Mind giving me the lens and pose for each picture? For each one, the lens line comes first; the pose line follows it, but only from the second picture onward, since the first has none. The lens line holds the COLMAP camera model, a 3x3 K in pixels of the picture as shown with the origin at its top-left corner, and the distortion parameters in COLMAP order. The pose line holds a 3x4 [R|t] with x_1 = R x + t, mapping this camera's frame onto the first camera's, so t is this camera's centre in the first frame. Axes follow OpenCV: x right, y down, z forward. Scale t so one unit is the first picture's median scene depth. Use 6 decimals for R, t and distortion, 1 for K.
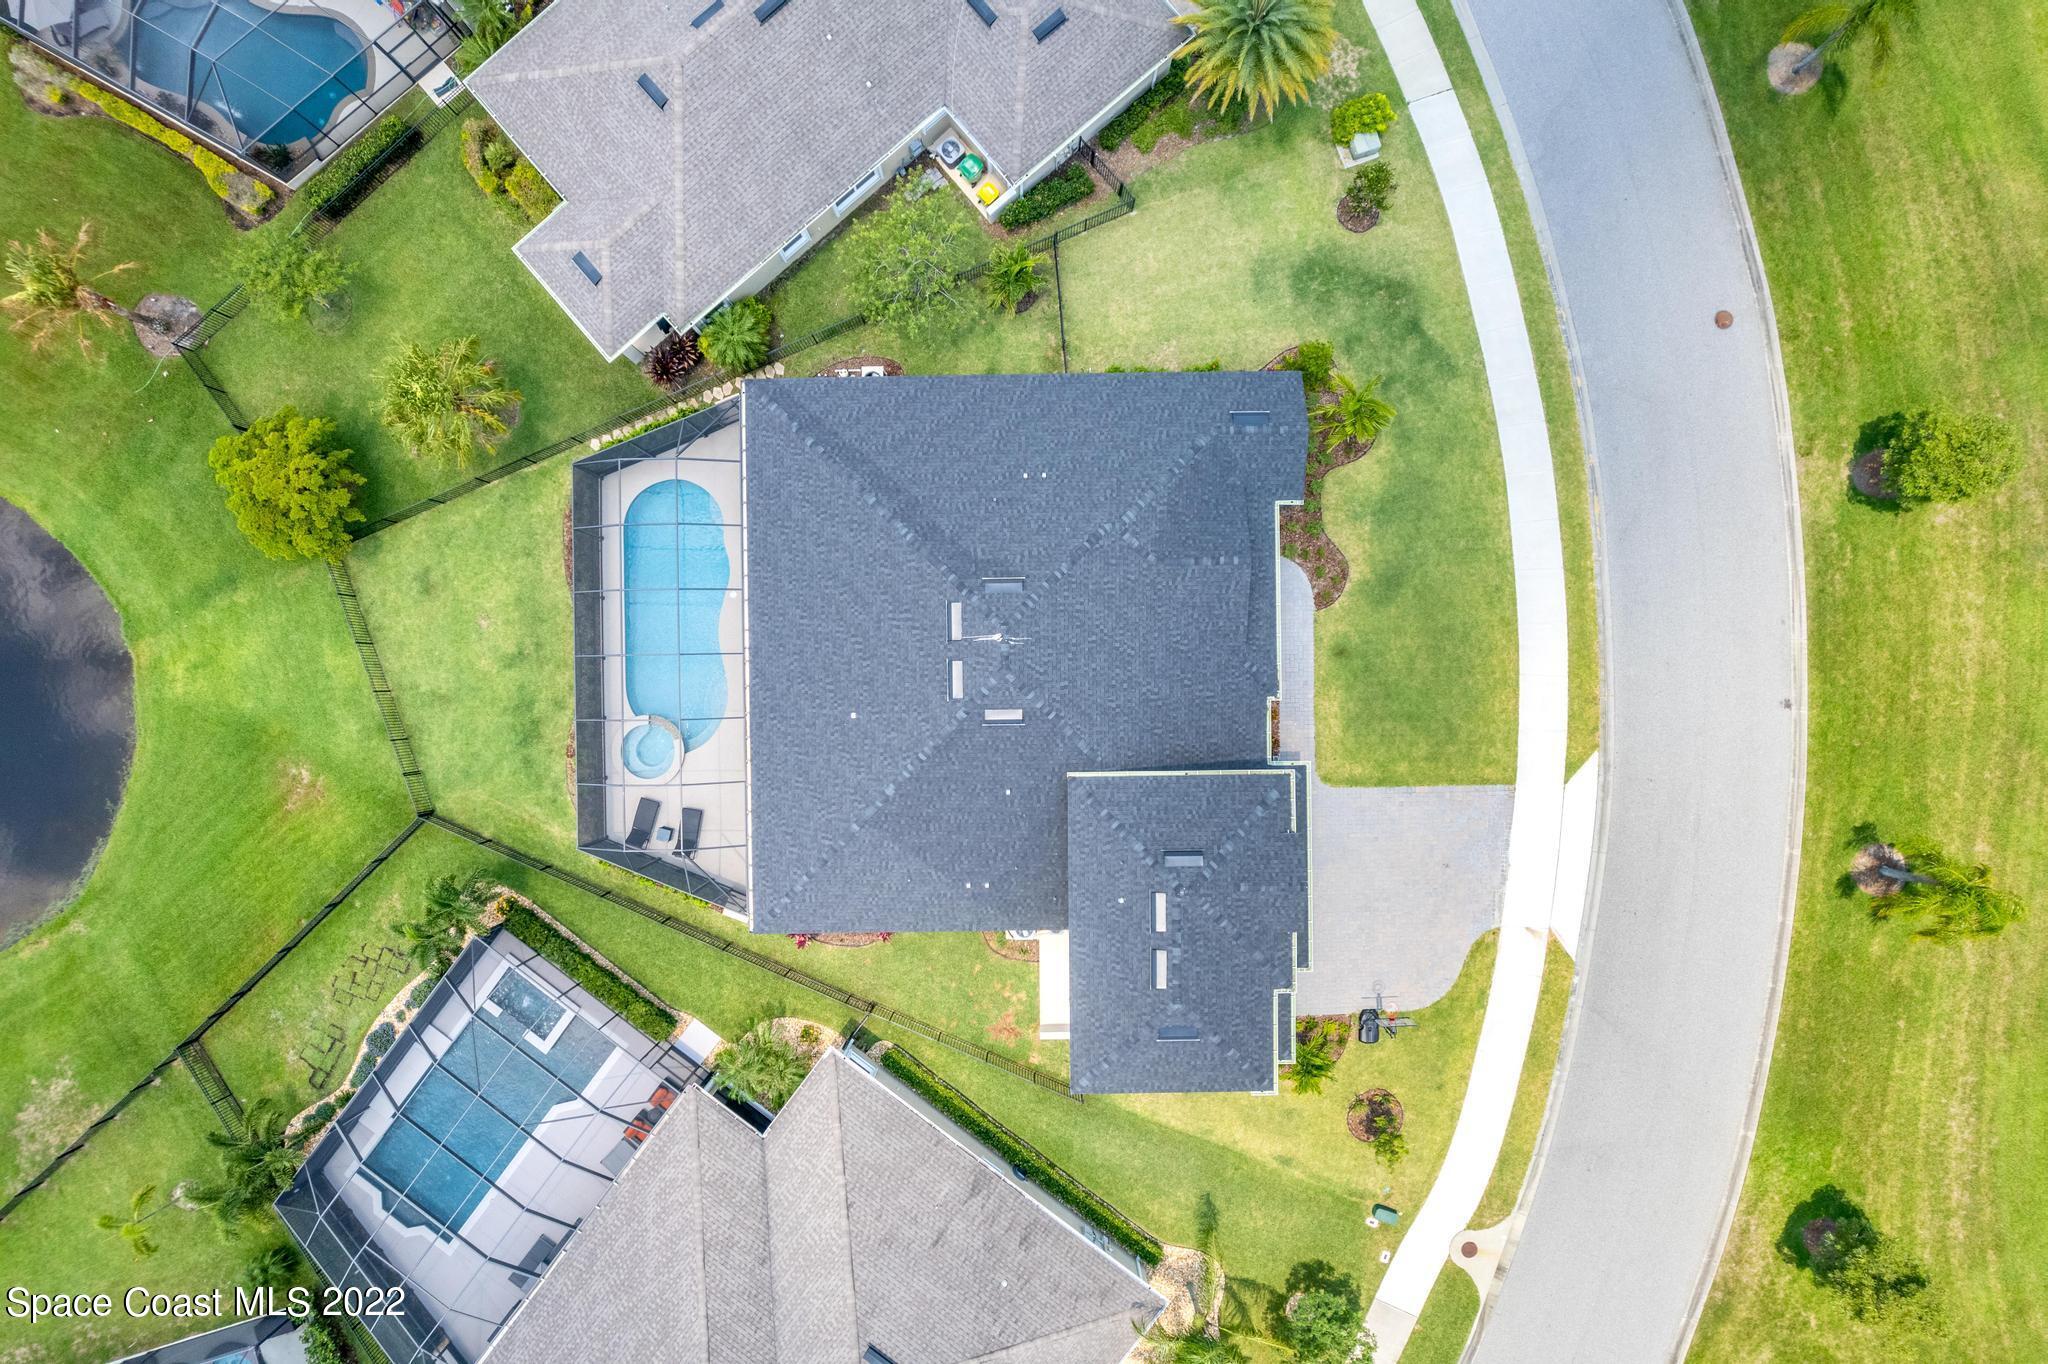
lens RADIAL K [[1313.2, 0, 1024.0], [0, 1313.2, 682.0], [0, 0, 1]] dist [-0.056076, 0.064144]
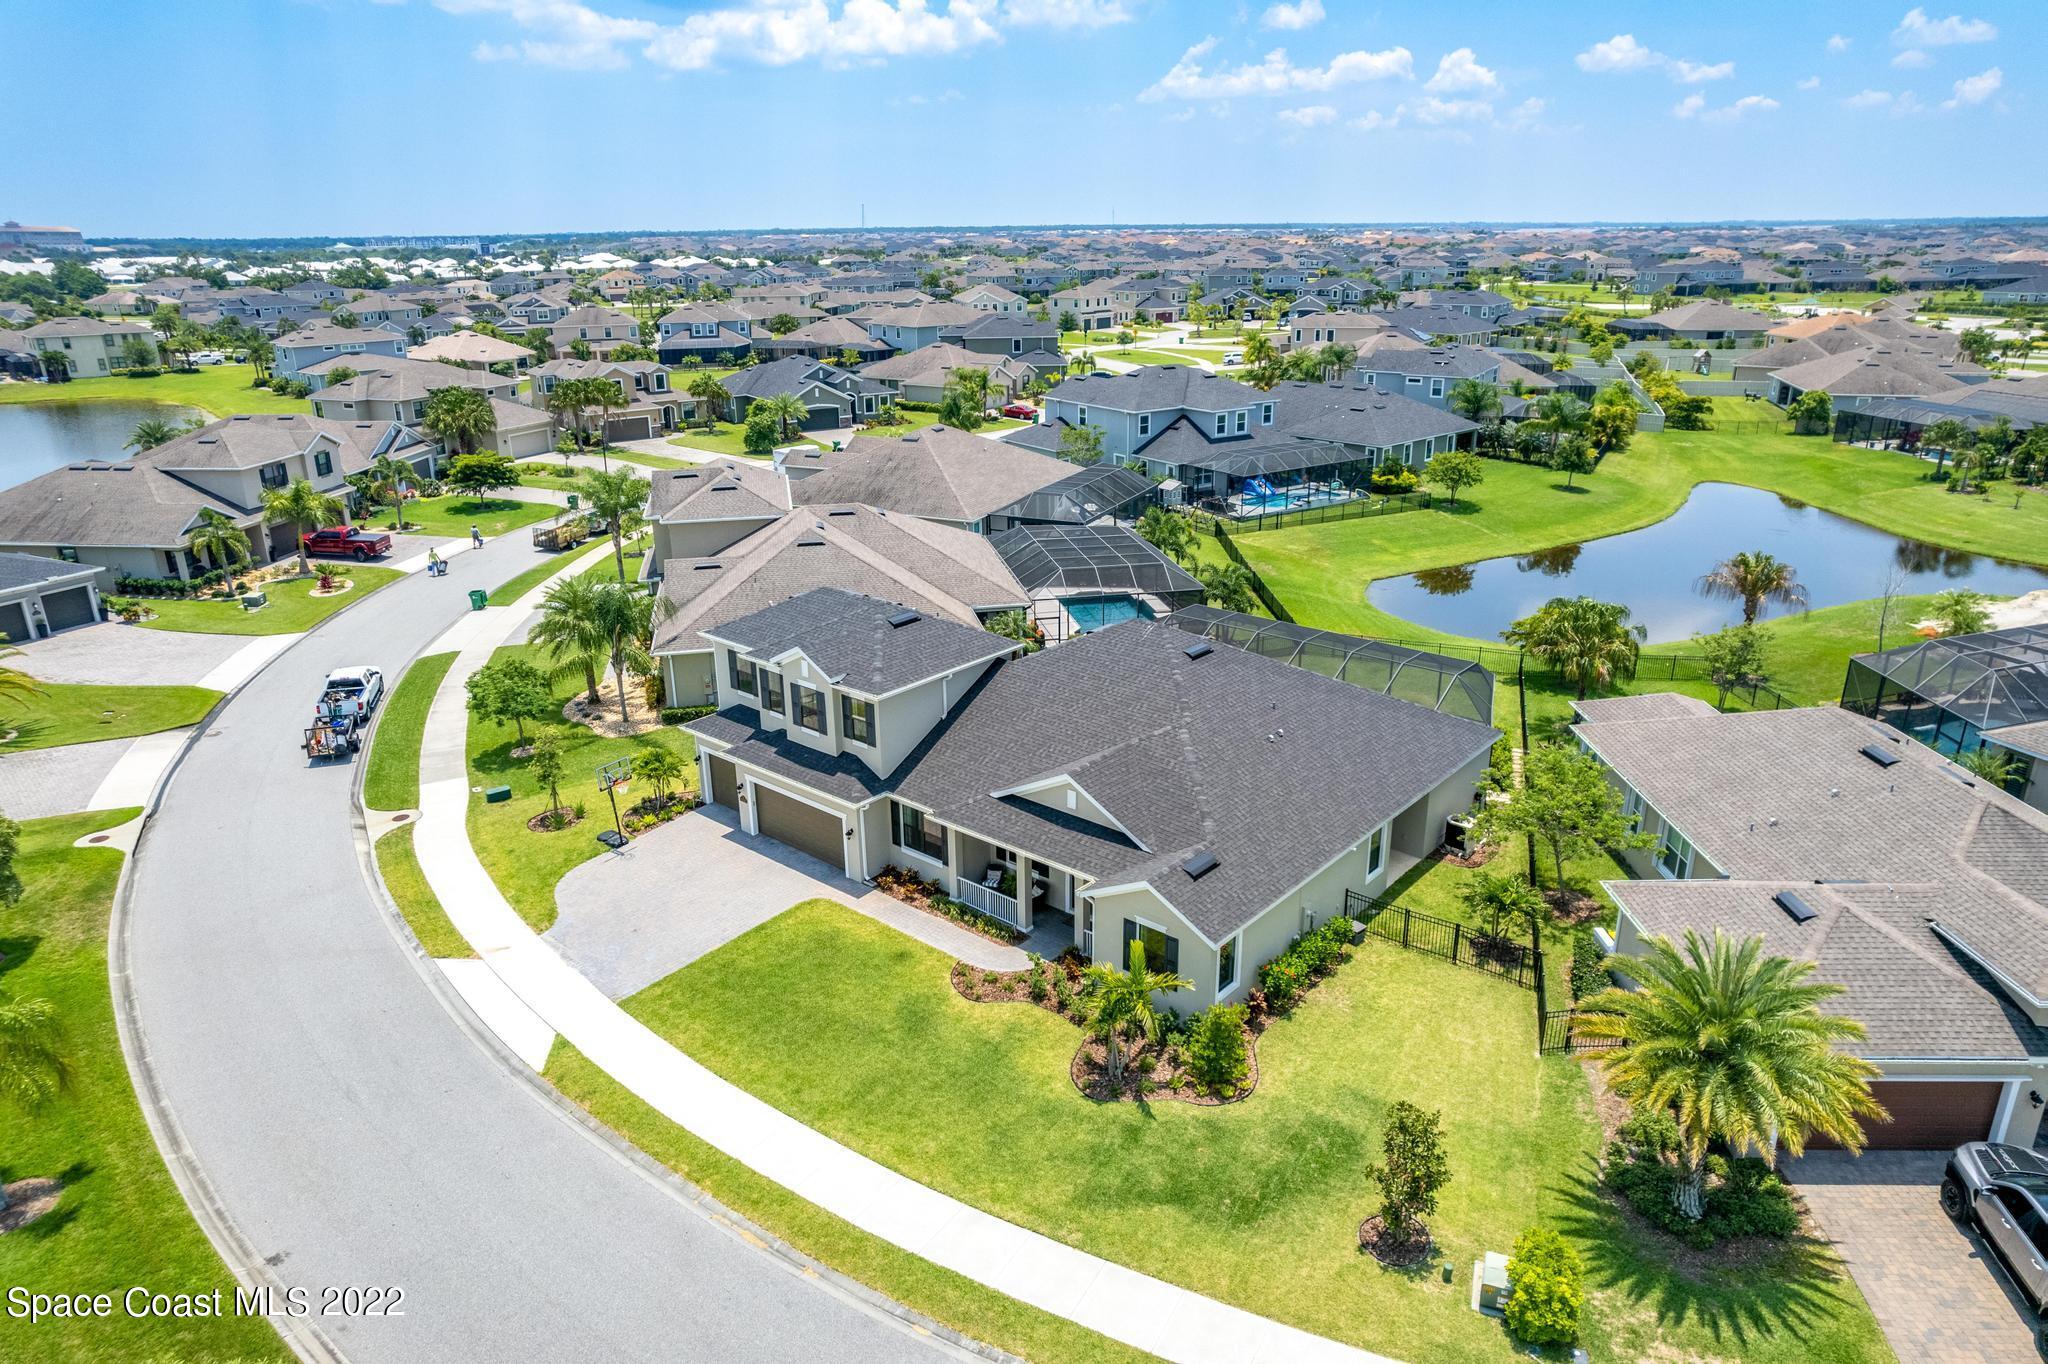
lens RADIAL K [[1306.3, 0, 1026.9], [0, 1306.3, 688.3], [0, 0, 1]] dist [-0.064479, 0.072436]
pose [[-0.661353, 0.259396, -0.703794, 0.710006], [-0.750032, -0.218644, 0.624217, -0.543969], [0.008039, 0.940696, 0.339156, 0.568073]]
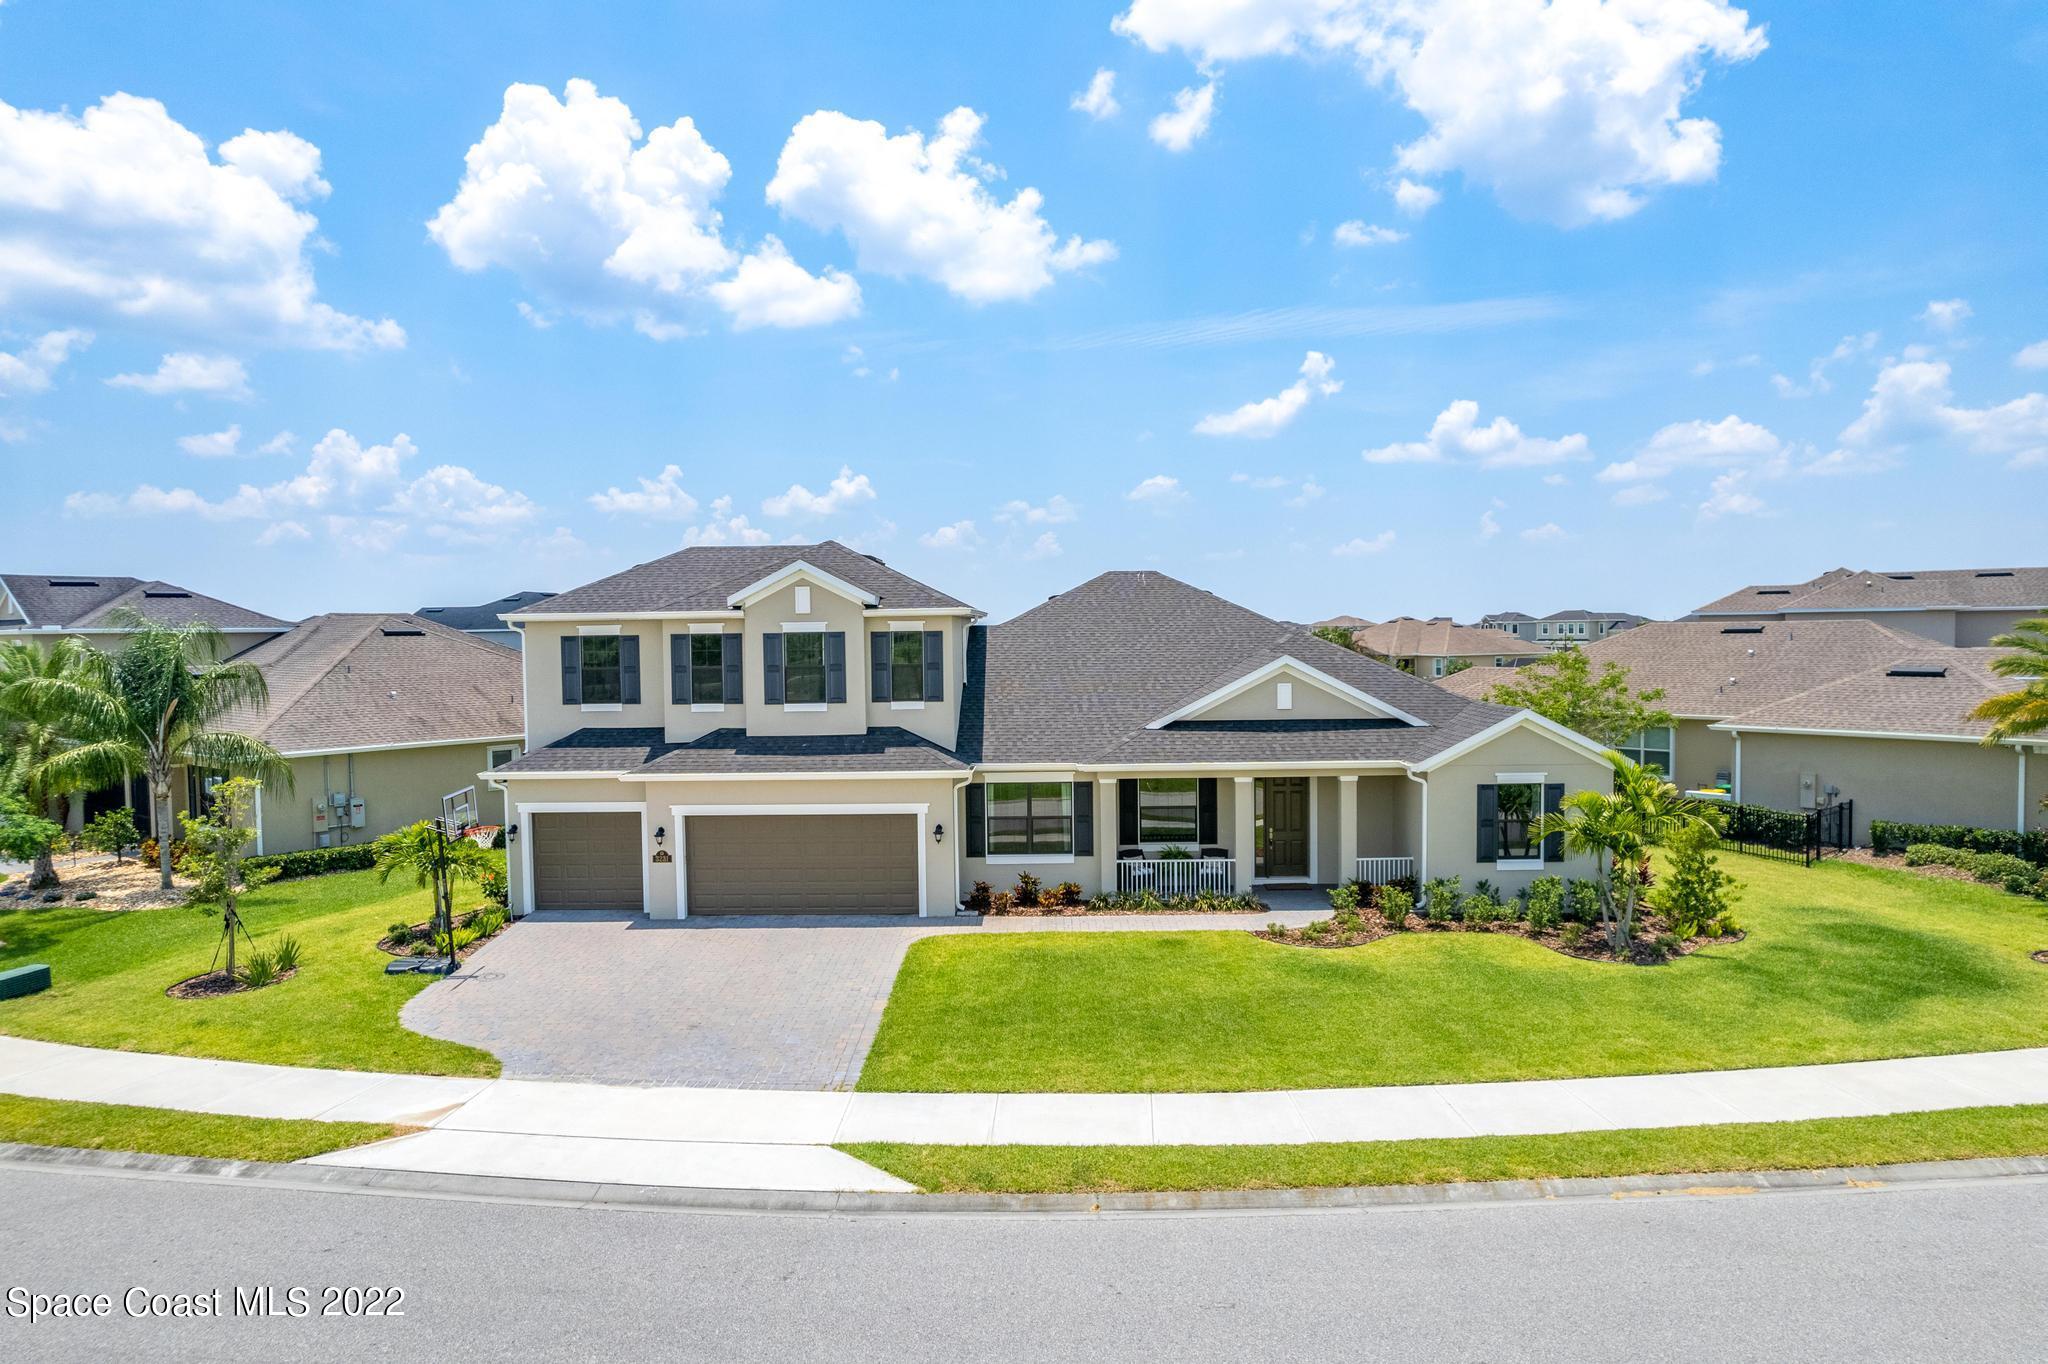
lens RADIAL K [[1306.3, 0, 1026.9], [0, 1306.3, 688.3], [0, 0, 1]] dist [-0.064479, 0.072436]
pose [[-0.029423, 0.042351, -0.998669, 0.744117], [-0.999530, 0.007356, 0.029761, 0.017631], [0.008607, 0.999076, 0.042115, 0.872923]]
